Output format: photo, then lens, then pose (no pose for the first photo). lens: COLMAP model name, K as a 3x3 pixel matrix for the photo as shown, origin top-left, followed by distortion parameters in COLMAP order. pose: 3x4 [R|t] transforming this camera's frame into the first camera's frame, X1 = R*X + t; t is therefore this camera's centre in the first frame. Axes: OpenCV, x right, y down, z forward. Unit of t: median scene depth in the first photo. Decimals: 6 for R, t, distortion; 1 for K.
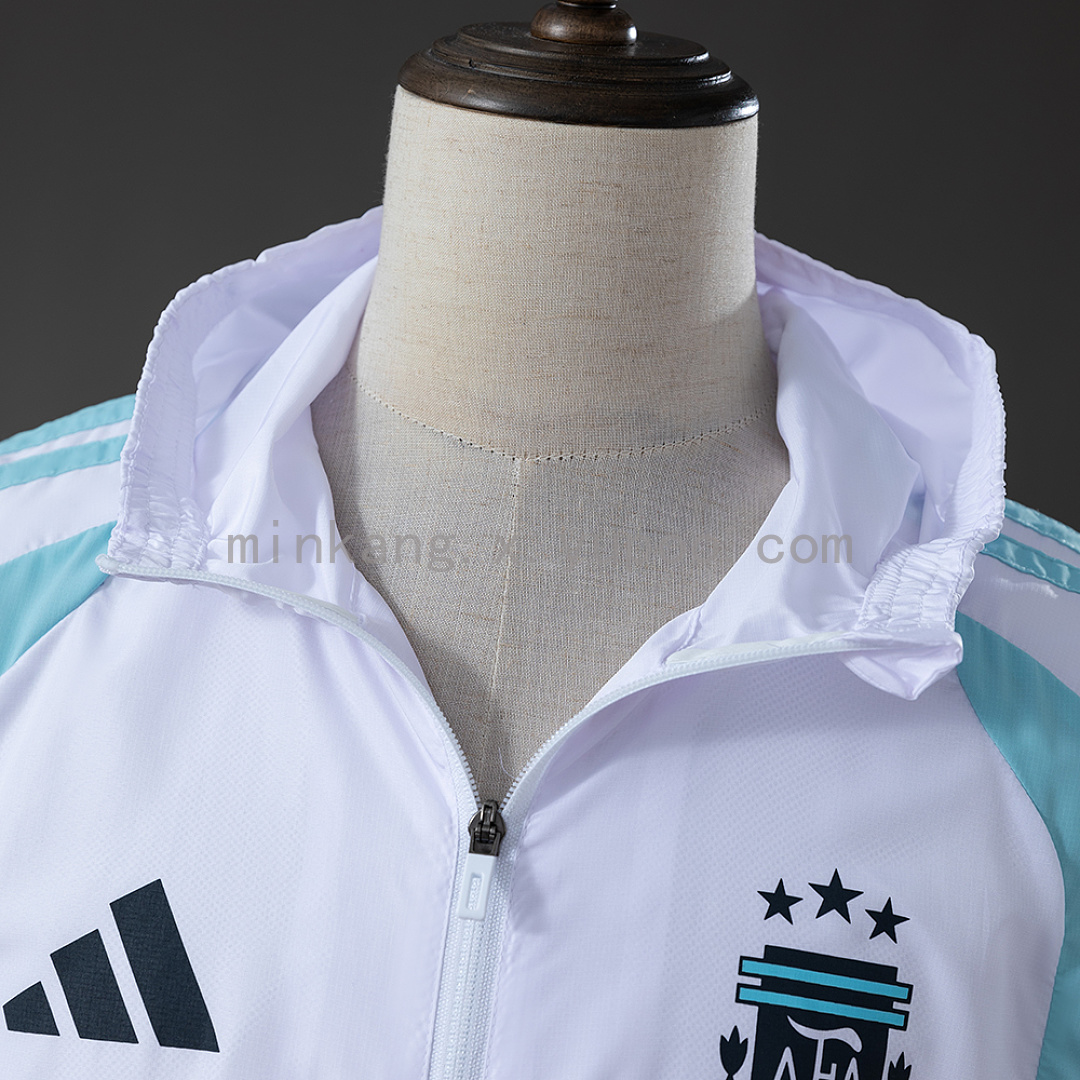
lens RADIAL K [[2280.6, 0, 561.6], [0, 2280.6, 543.0], [0, 0, 1]] dist [0.010278, 0.000000]
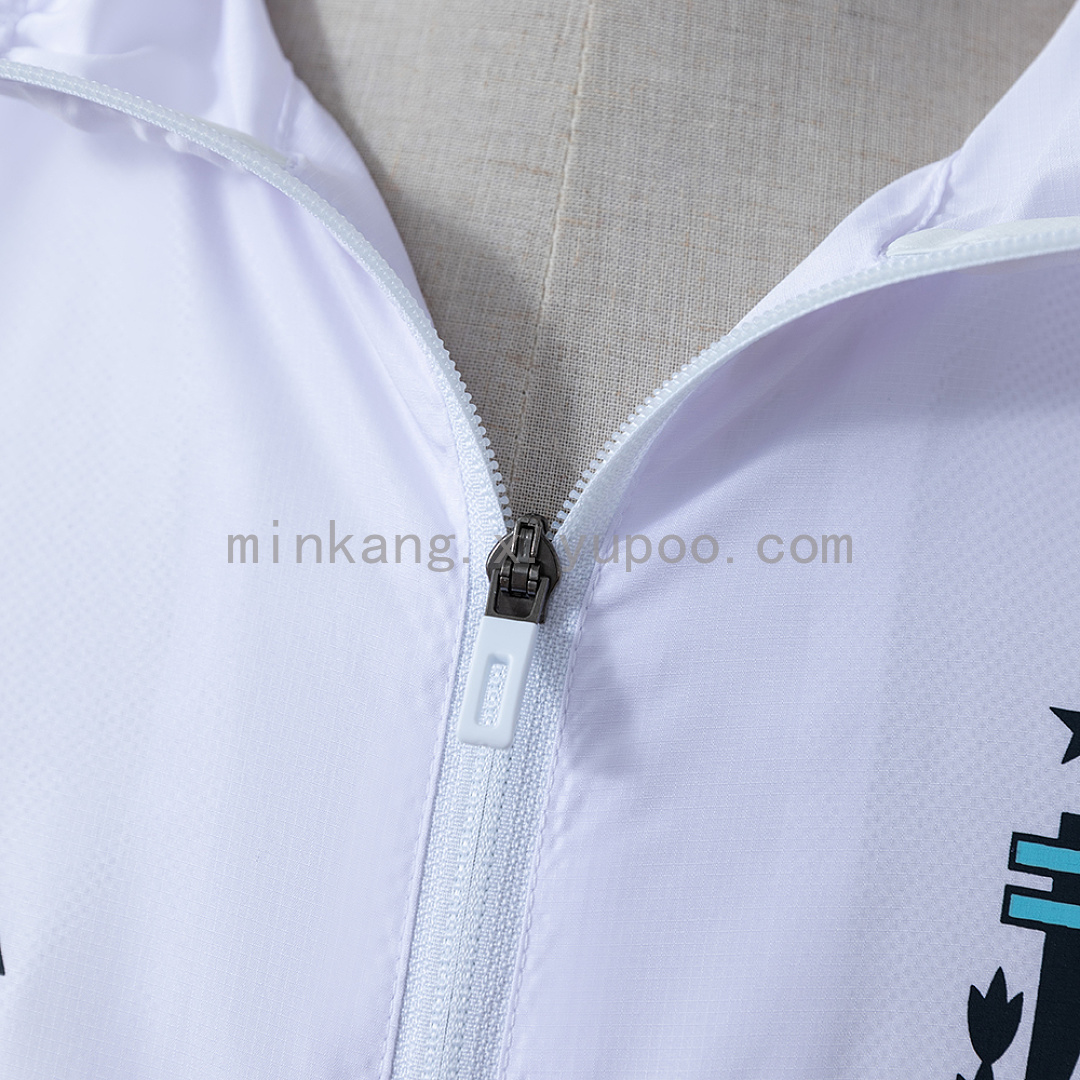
lens RADIAL K [[2377.3, 0, 535.4], [0, 2377.3, 540.7], [0, 0, 1]] dist [-0.018633, 0.000000]
pose [[0.998053, 0.030254, -0.054541, -0.001160], [-0.024504, 0.994361, 0.103178, 0.063423], [0.057355, -0.101640, 0.993166, 0.468573]]
